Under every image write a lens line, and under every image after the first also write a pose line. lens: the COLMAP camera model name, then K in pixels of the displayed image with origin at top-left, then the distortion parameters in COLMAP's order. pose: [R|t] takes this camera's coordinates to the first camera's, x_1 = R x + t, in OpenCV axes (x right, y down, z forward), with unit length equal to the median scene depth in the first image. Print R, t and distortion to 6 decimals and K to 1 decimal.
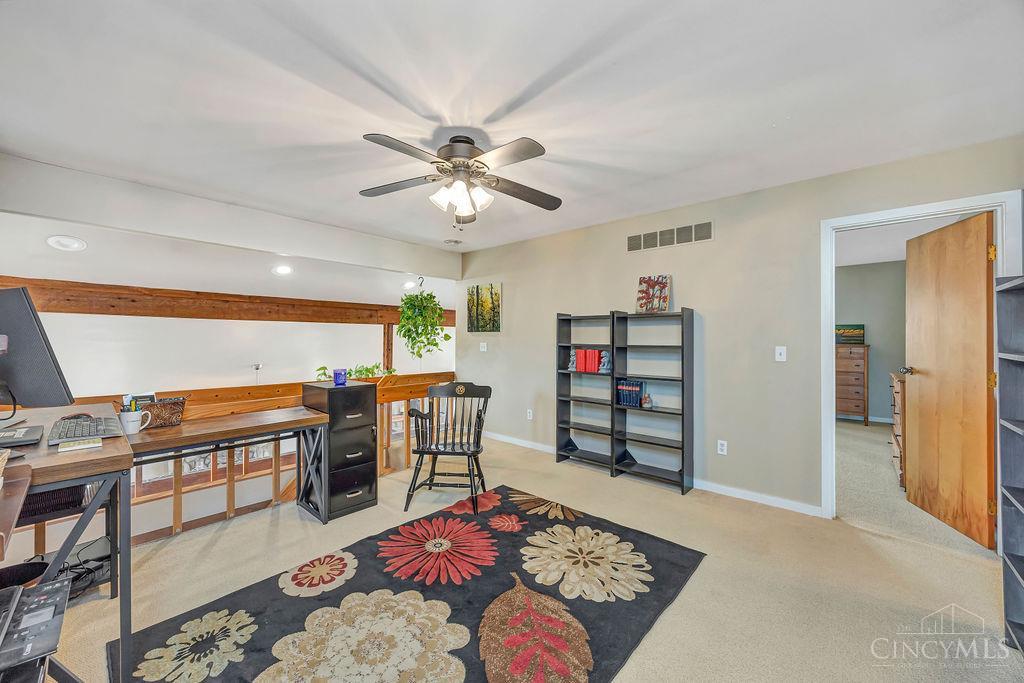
lens RADIAL K [[392.5, 0, 516.5], [0, 392.5, 334.1], [0, 0, 1]] dist [-0.003797, -0.000180]
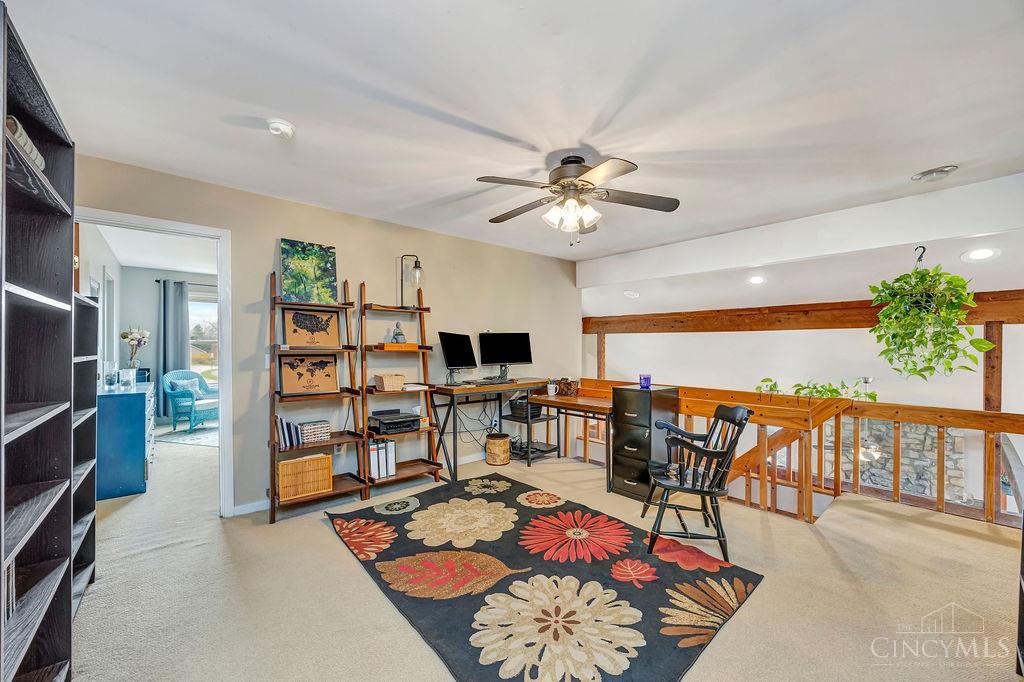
lens RADIAL K [[392.5, 0, 513.8], [0, 392.5, 346.9], [0, 0, 1]] dist [-0.003797, -0.000180]
pose [[-0.132648, -0.004677, -0.991152, 0.981938], [0.011147, 0.999919, -0.006210, 0.015963], [0.991100, -0.011873, -0.132585, 1.033529]]
